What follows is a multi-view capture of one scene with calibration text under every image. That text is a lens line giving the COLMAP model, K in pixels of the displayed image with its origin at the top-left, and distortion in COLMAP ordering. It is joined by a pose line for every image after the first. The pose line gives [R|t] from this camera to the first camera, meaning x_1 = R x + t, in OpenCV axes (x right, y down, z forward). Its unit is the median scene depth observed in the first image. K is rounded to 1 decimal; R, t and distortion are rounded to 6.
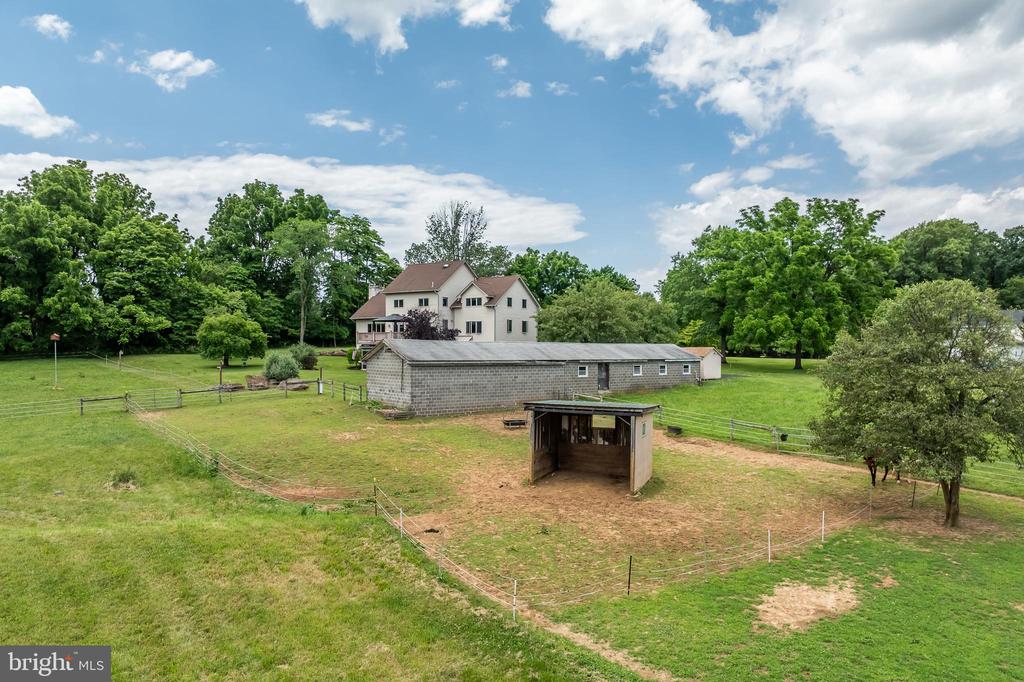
lens RADIAL K [[714.8, 0, 518.4], [0, 714.8, 341.9], [0, 0, 1]] dist [-0.031131, -0.004008]
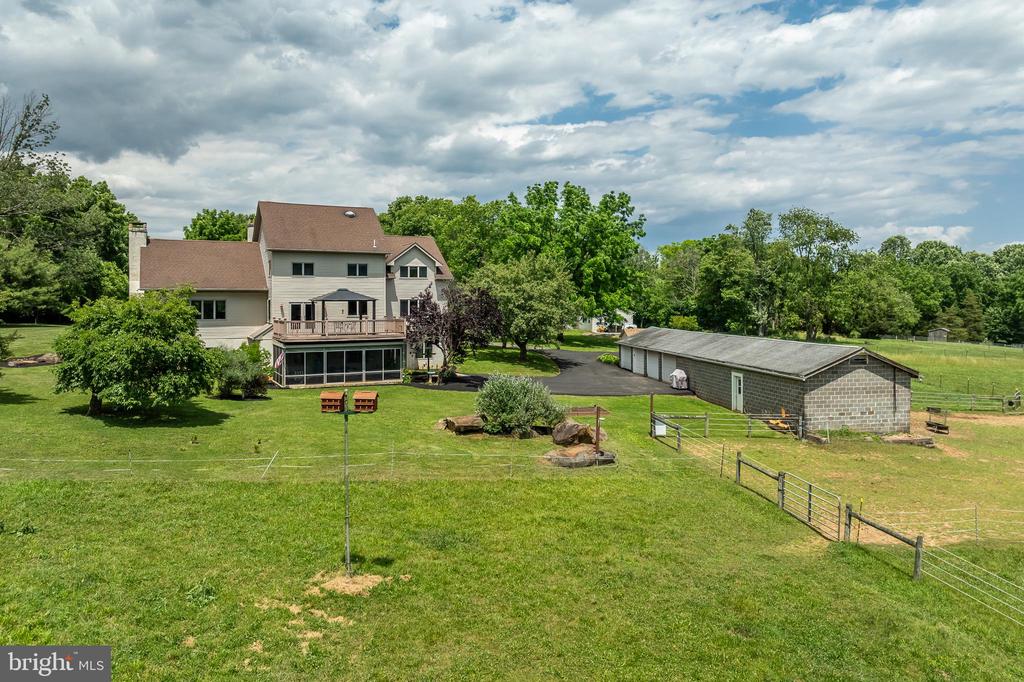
lens RADIAL K [[714.8, 0, 518.4], [0, 714.8, 341.9], [0, 0, 1]] dist [-0.031131, -0.004008]
pose [[0.498748, -0.050848, 0.865254, -0.614781], [0.002472, 0.998357, 0.057245, -0.027032], [-0.866743, -0.026412, 0.498054, 0.557092]]
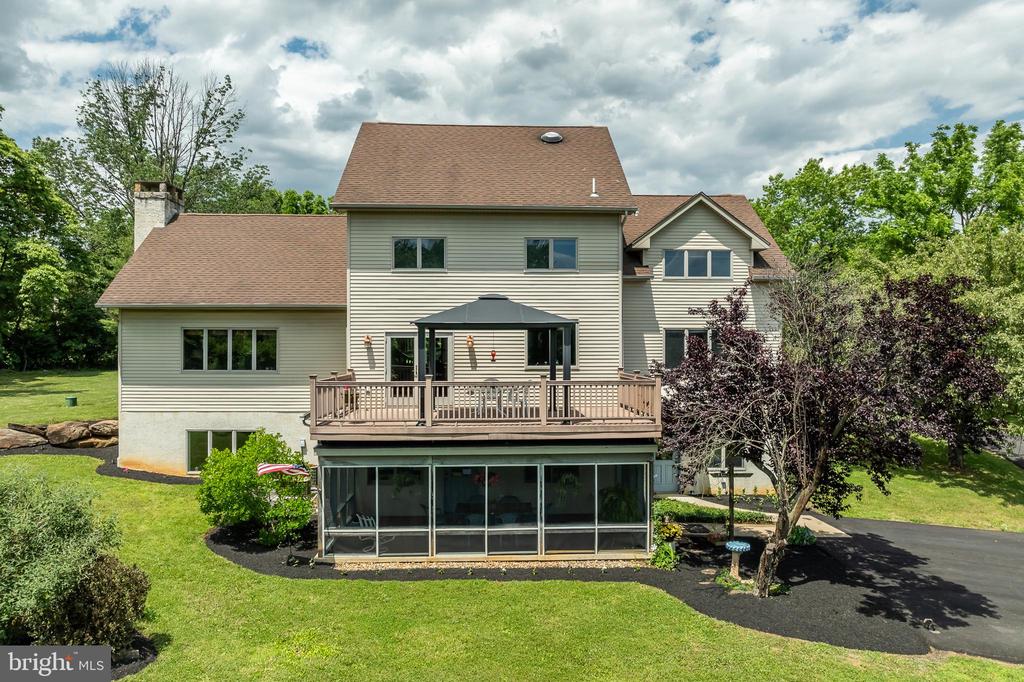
lens RADIAL K [[714.8, 0, 518.4], [0, 714.8, 341.9], [0, 0, 1]] dist [-0.031131, -0.004008]
pose [[0.813213, -0.000594, 0.581966, -0.293688], [0.002825, 0.999992, -0.002928, -0.022462], [-0.581959, 0.004025, 0.813208, 0.796151]]
